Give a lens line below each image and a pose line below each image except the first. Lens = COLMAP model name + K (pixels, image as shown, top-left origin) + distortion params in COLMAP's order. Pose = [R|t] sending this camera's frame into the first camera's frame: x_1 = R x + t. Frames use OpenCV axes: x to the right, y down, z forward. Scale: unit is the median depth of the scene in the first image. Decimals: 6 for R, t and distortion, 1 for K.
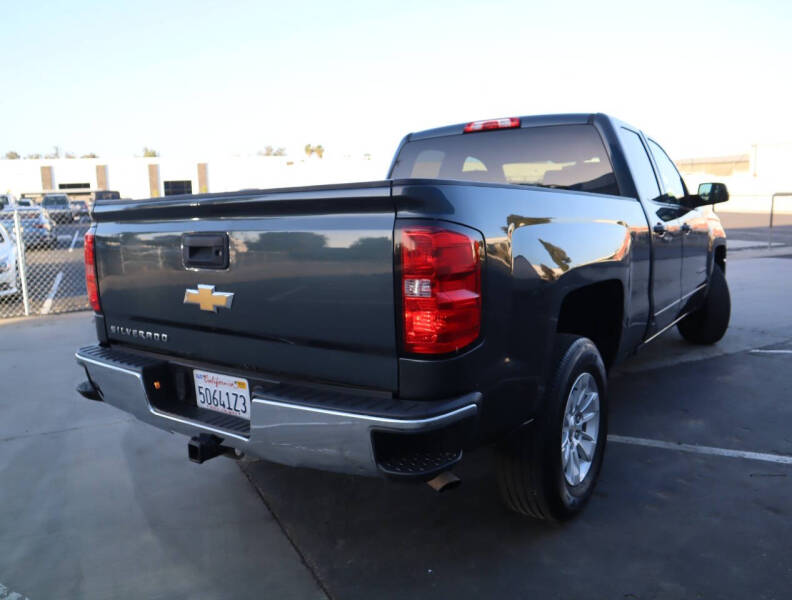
lens RADIAL K [[658.6, 0, 396.0], [0, 658.6, 300.0], [0, 0, 1]] dist [-0.134829, 0.095277]
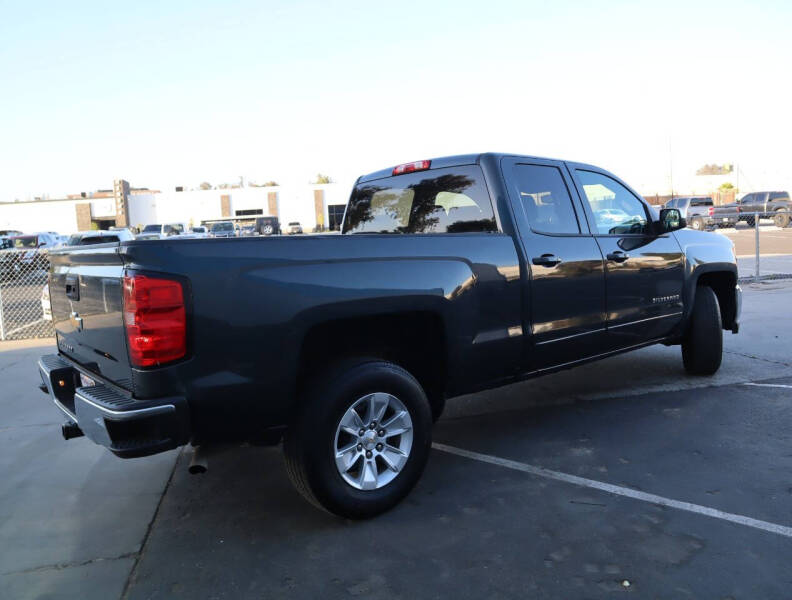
lens RADIAL K [[661.2, 0, 391.9], [0, 661.2, 298.6], [0, 0, 1]] dist [-0.137033, 0.114268]
pose [[0.958187, 0.008748, -0.286010, 0.661975], [-0.017537, 0.999449, -0.028182, -0.020890], [0.285606, 0.032020, 0.957812, -0.111367]]
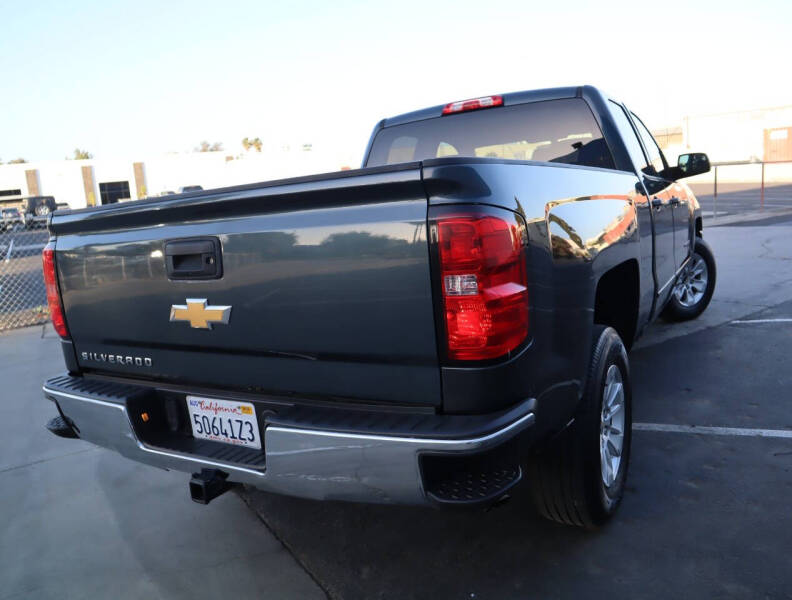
lens RADIAL K [[661.2, 0, 391.9], [0, 661.2, 298.6], [0, 0, 1]] dist [-0.137033, 0.114268]
pose [[0.995143, -0.073934, 0.064987, -0.075937], [0.073514, 0.997255, 0.008827, -0.009732], [-0.065461, -0.004007, 0.997847, 0.098647]]
